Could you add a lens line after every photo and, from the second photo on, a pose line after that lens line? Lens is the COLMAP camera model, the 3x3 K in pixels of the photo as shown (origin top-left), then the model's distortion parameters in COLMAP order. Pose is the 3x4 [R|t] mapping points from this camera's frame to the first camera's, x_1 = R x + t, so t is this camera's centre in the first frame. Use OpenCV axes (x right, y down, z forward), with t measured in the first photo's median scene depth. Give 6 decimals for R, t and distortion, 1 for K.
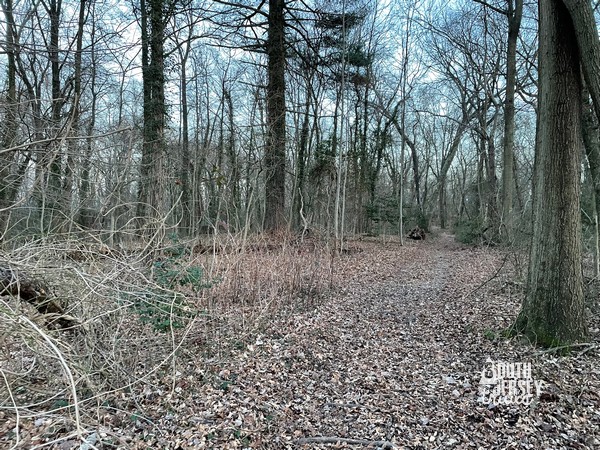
lens RADIAL K [[453.3, 0, 301.5], [0, 453.3, 225.8], [0, 0, 1]] dist [0.015417, 0.000504]
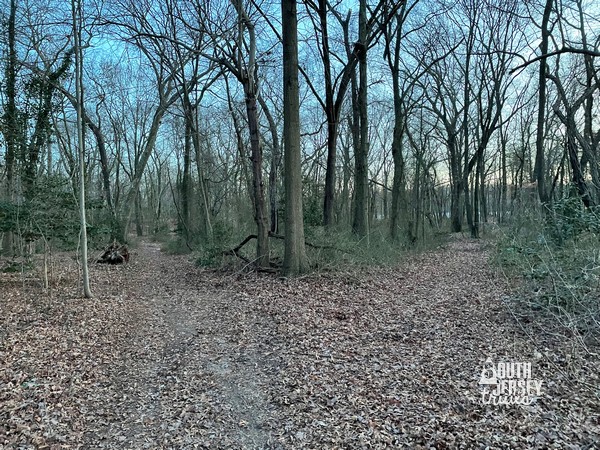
lens RADIAL K [[453.3, 0, 302.7], [0, 453.3, 224.8], [0, 0, 1]] dist [0.015417, 0.000504]
pose [[0.790280, -0.047606, 0.610893, 0.043231], [0.055461, 0.998442, 0.006061, -0.004702], [-0.610230, 0.029091, 0.791690, 0.189286]]
